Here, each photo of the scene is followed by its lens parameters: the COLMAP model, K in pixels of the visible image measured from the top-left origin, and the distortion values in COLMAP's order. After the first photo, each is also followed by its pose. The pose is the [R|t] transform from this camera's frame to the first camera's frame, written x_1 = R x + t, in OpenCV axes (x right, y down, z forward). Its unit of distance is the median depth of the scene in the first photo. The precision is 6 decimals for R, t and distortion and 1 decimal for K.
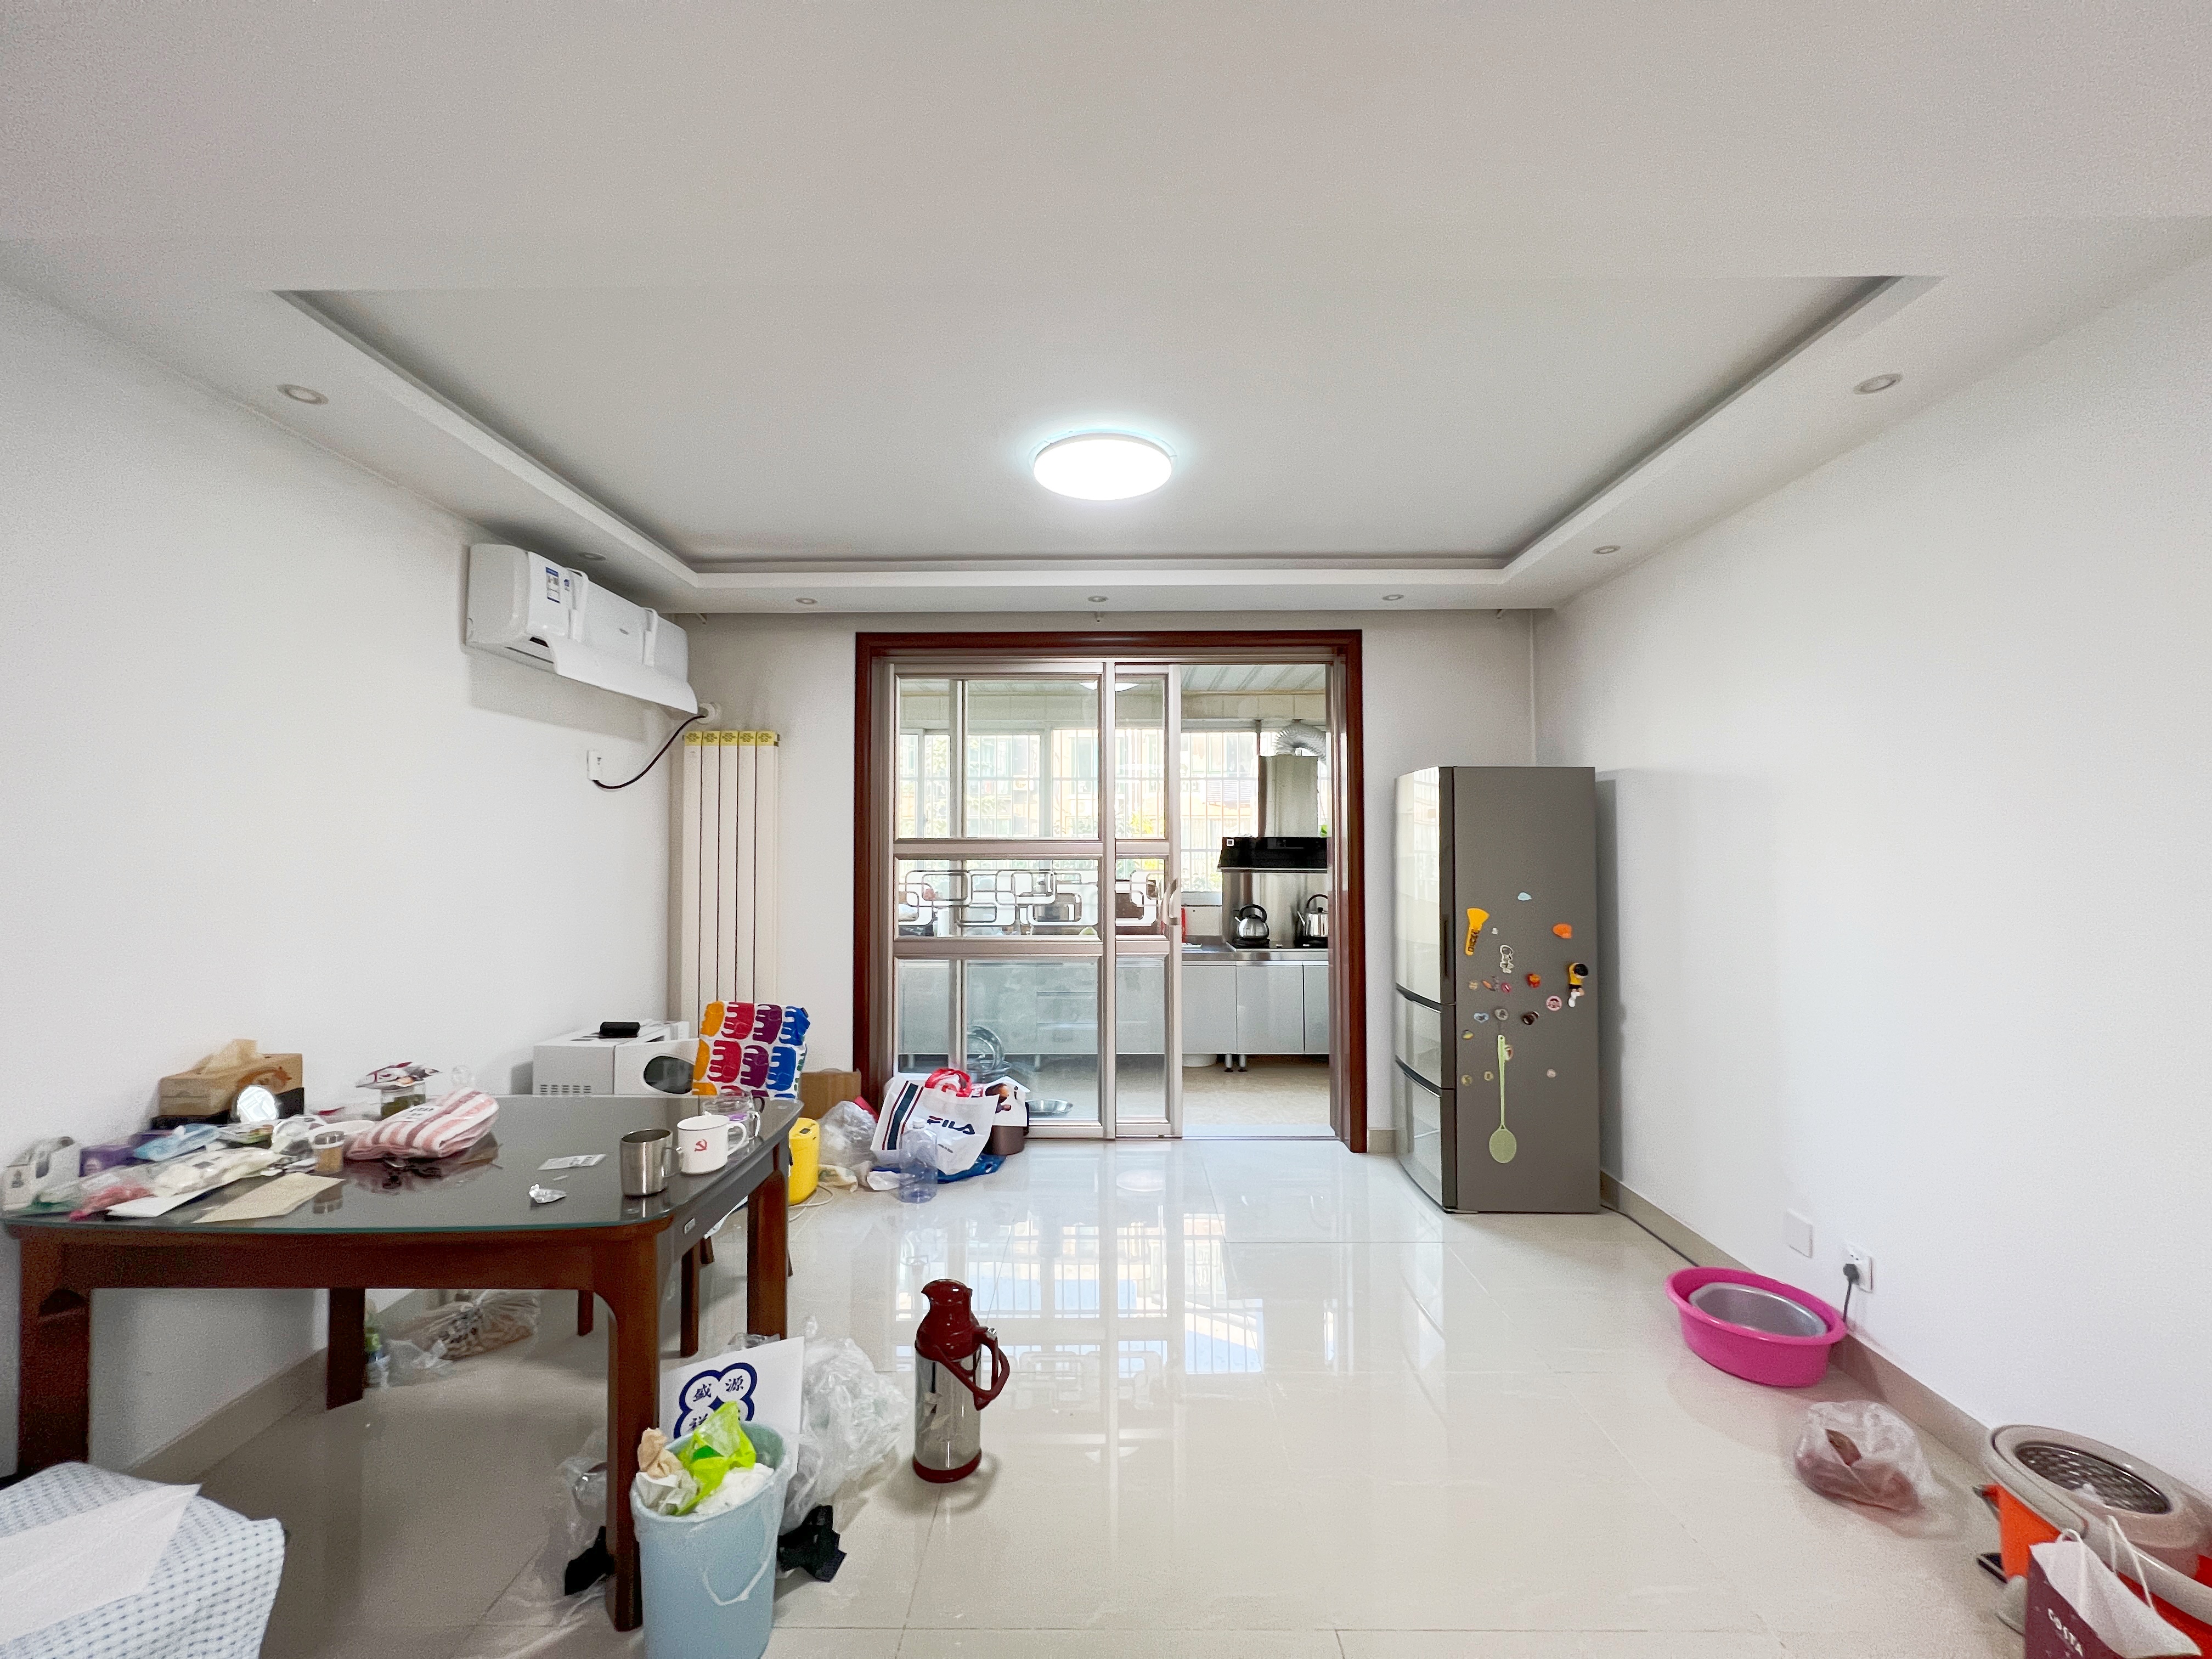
lens RADIAL K [[887.5, 0, 1099.6], [0, 887.5, 832.8], [0, 0, 1]] dist [-0.000403, -0.000029]
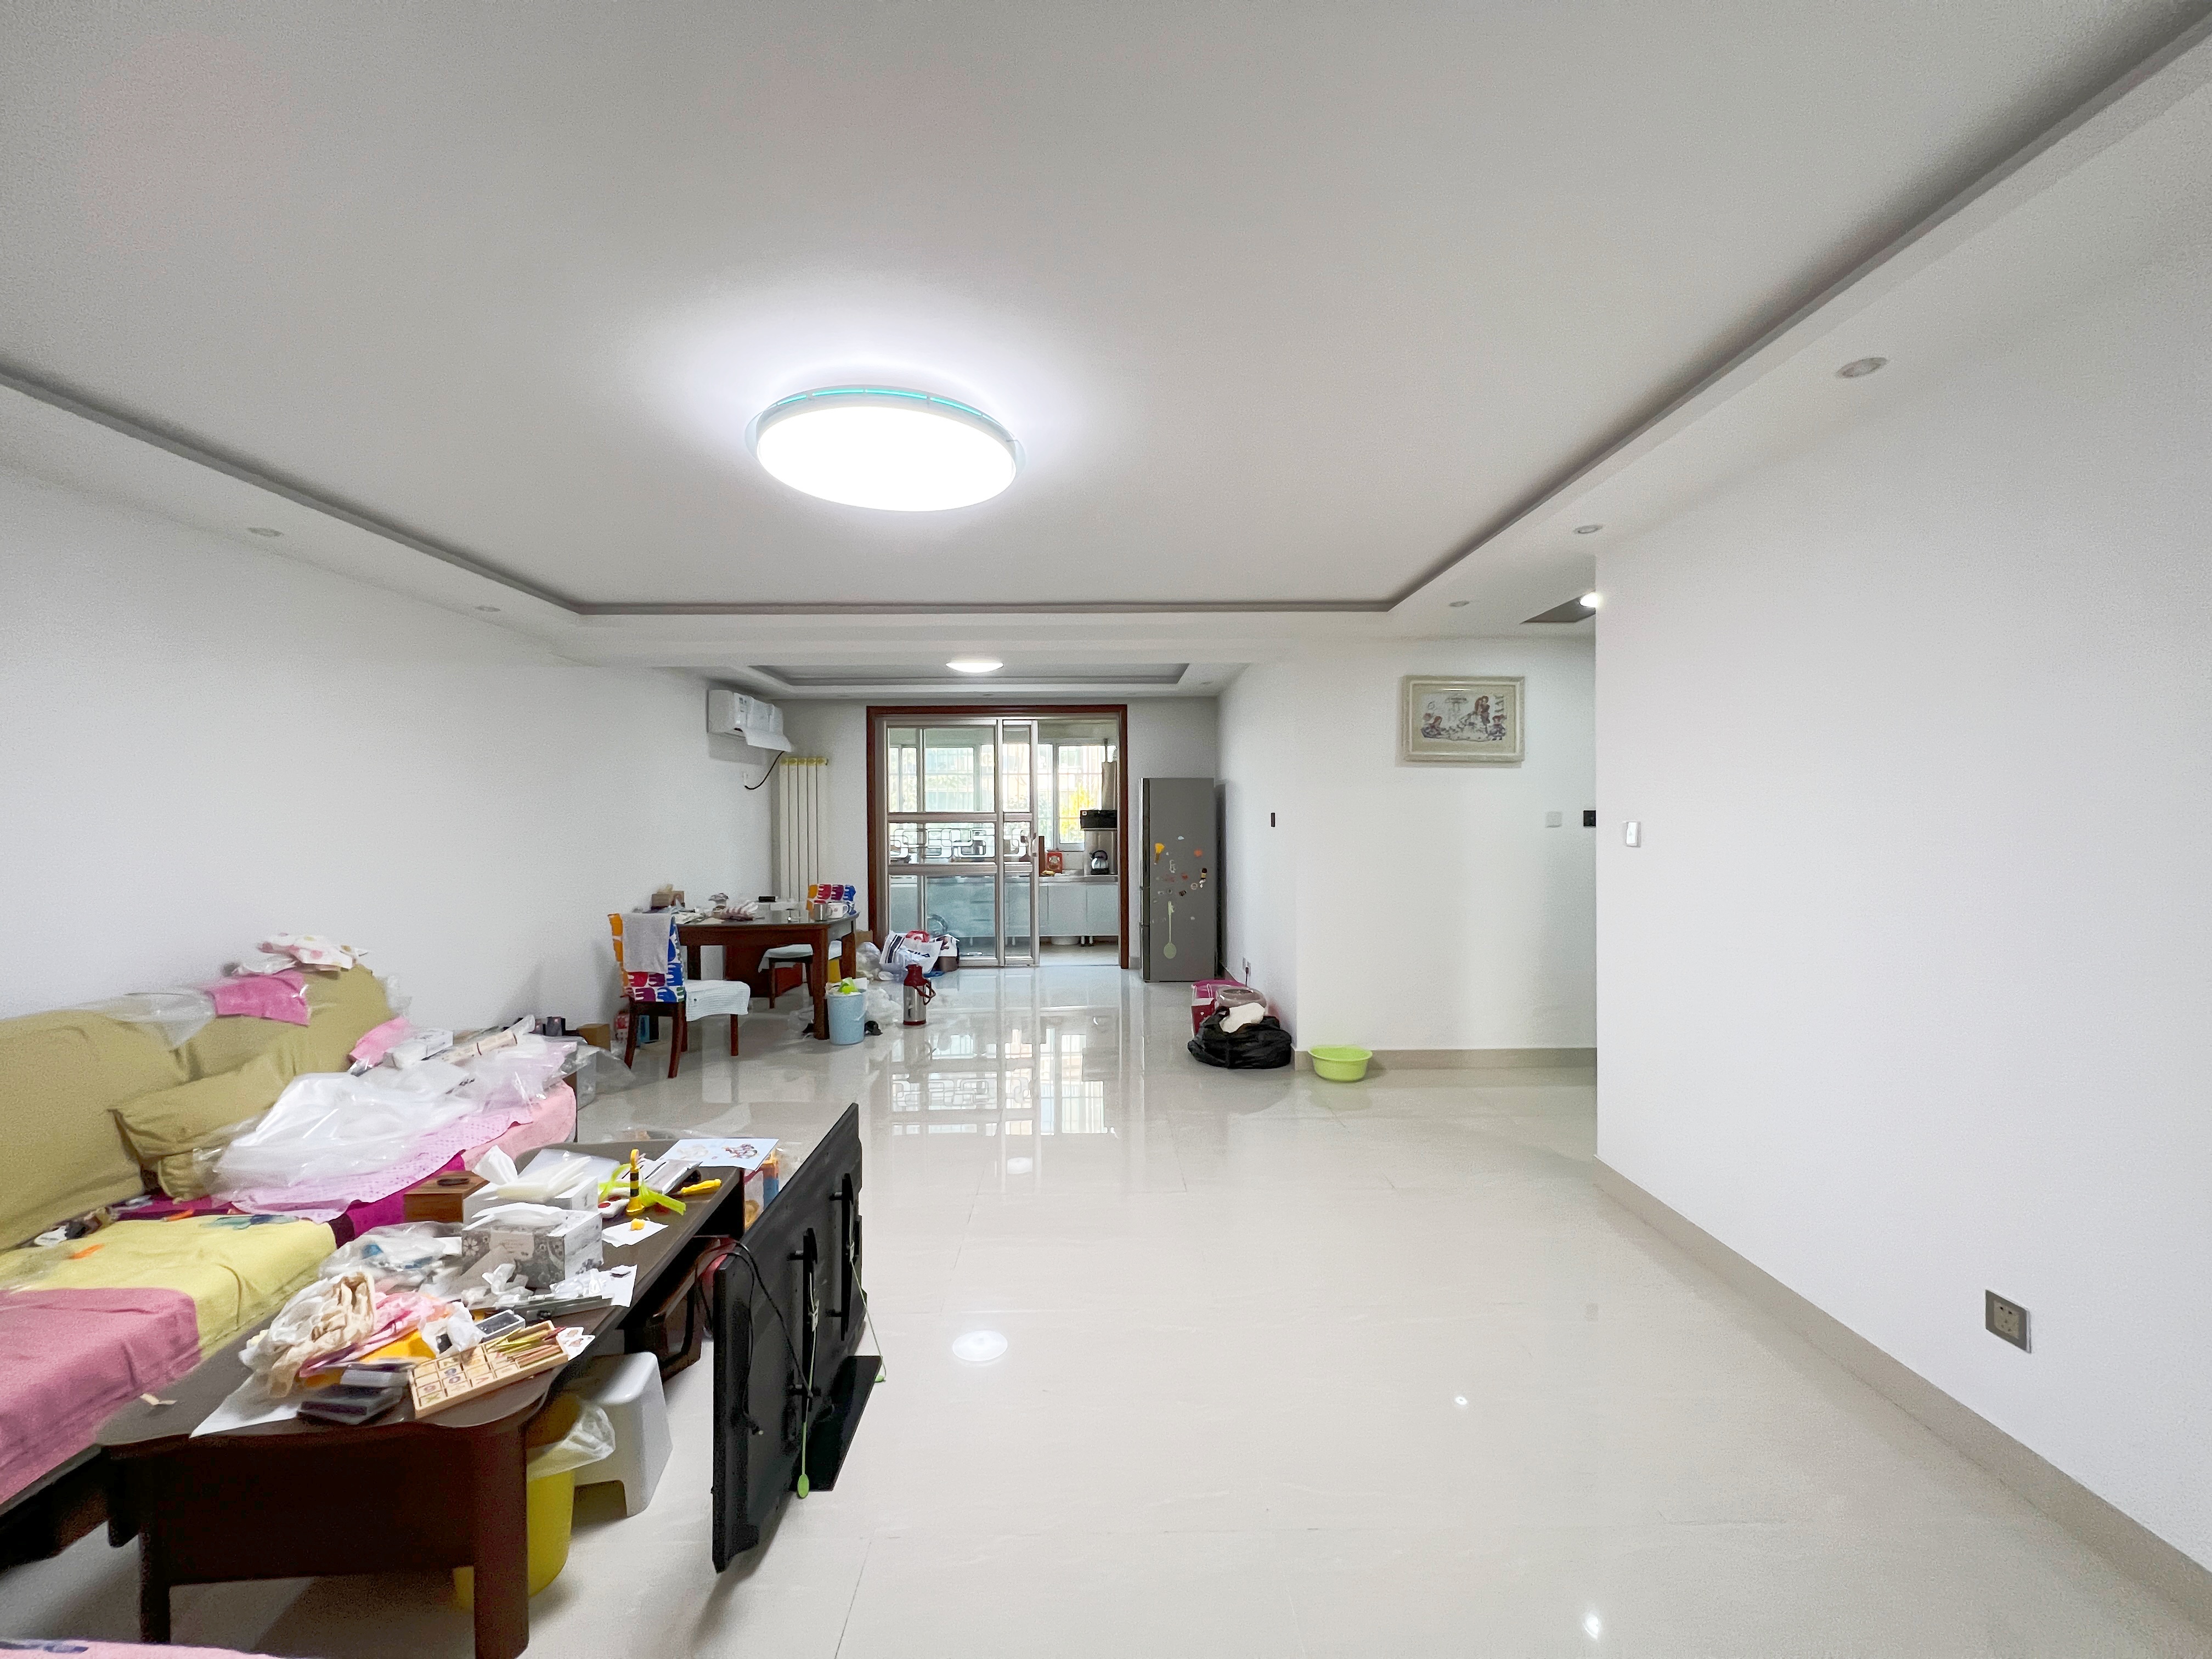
lens RADIAL K [[887.5, 0, 1108.0], [0, 887.5, 832.9], [0, 0, 1]] dist [-0.000403, -0.000029]
pose [[0.999411, -0.006127, 0.033769, 0.180916], [0.004946, 0.999377, 0.034935, -0.014041], [-0.033962, -0.034748, 0.998819, -0.939440]]
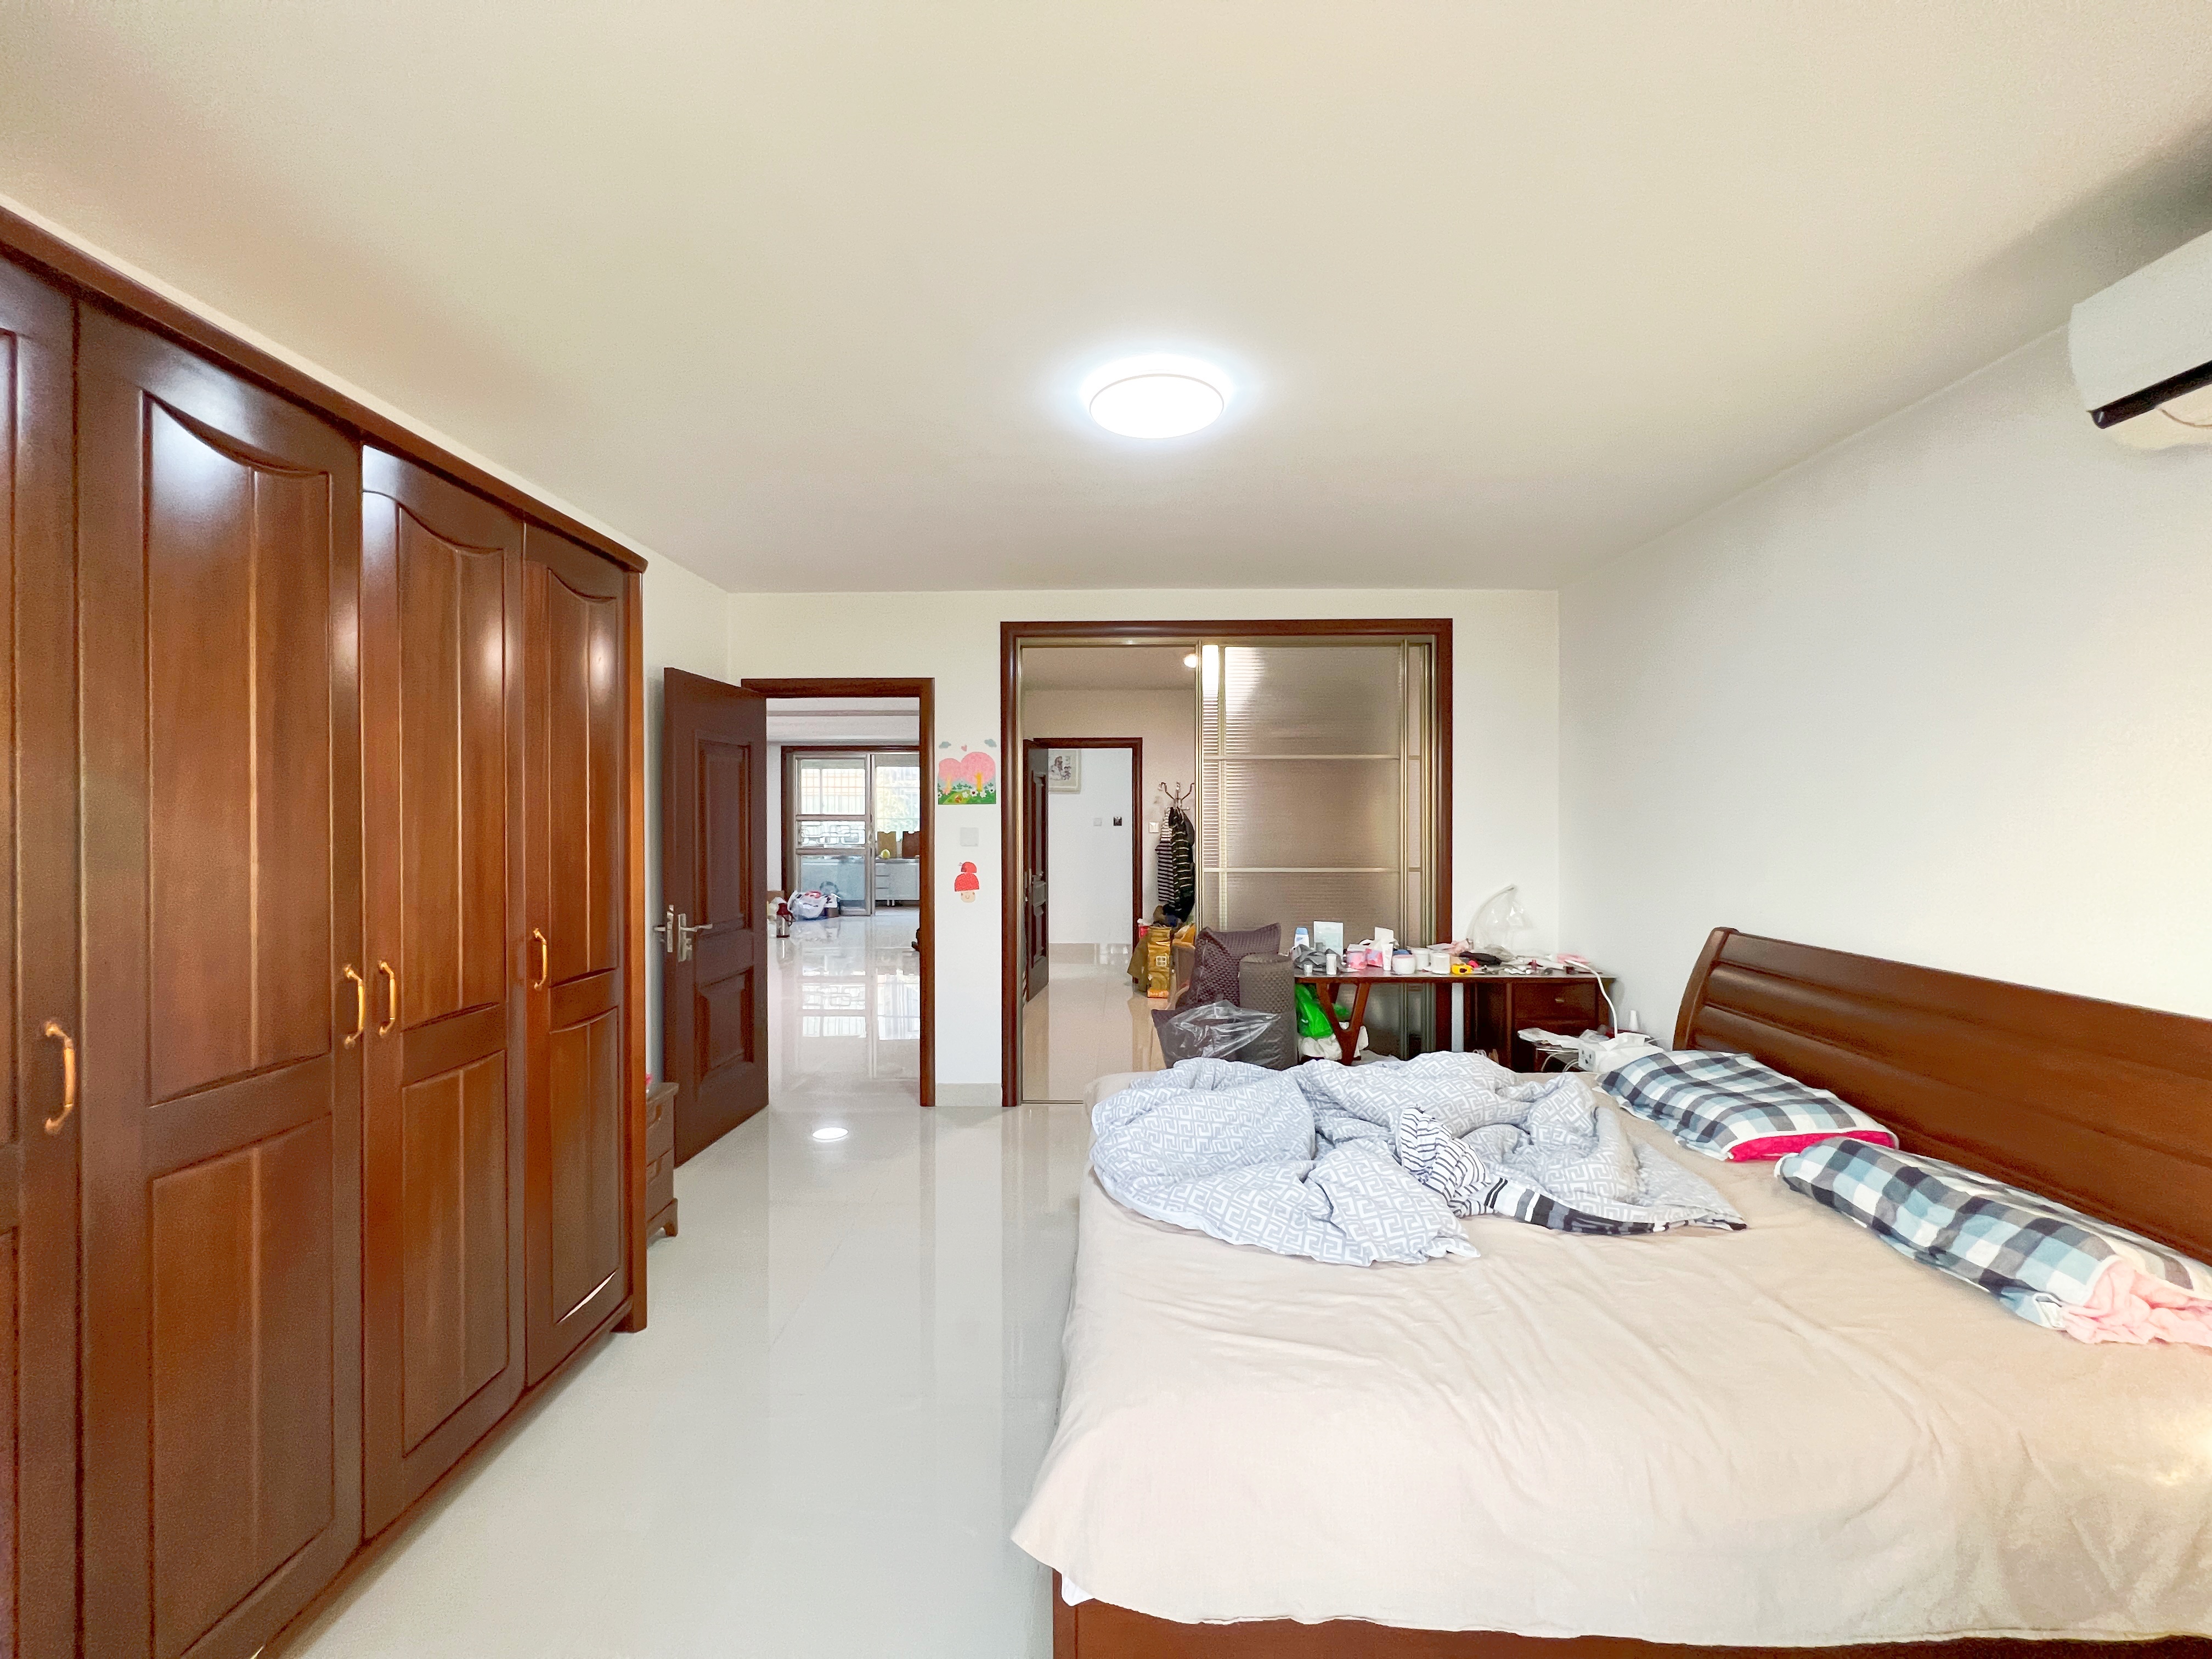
lens RADIAL K [[887.5, 0, 1117.4], [0, 887.5, 821.4], [0, 0, 1]] dist [-0.000403, -0.000029]
pose [[0.999929, -0.002425, 0.011683, 0.808987], [0.002139, 0.999699, 0.024430, -0.040468], [-0.011739, -0.024403, 0.999633, -1.974352]]
